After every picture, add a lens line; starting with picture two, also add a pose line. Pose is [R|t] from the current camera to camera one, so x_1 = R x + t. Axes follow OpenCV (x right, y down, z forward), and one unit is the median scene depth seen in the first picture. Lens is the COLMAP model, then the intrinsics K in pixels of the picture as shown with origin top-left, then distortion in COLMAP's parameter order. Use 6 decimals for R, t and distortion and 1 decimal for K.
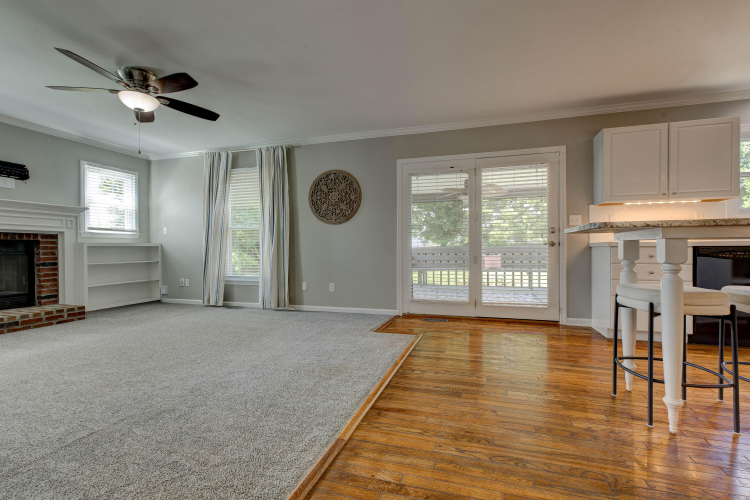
lens RADIAL K [[352.7, 0, 365.7], [0, 352.7, 252.7], [0, 0, 1]] dist [0.003781, -0.001755]
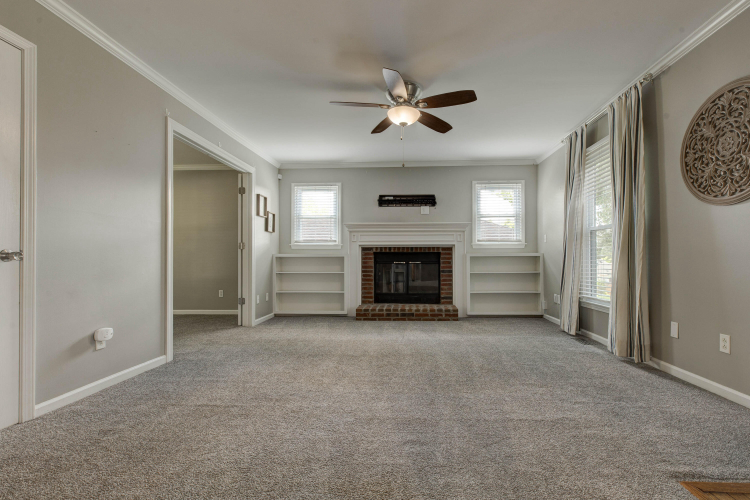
lens RADIAL K [[352.7, 0, 409.6], [0, 352.7, 258.7], [0, 0, 1]] dist [0.003781, -0.001755]
pose [[0.283691, -0.001452, -0.958915, 0.236253], [-0.012386, 0.999910, -0.005179, -0.003619], [0.958836, 0.013346, 0.283648, 0.500536]]
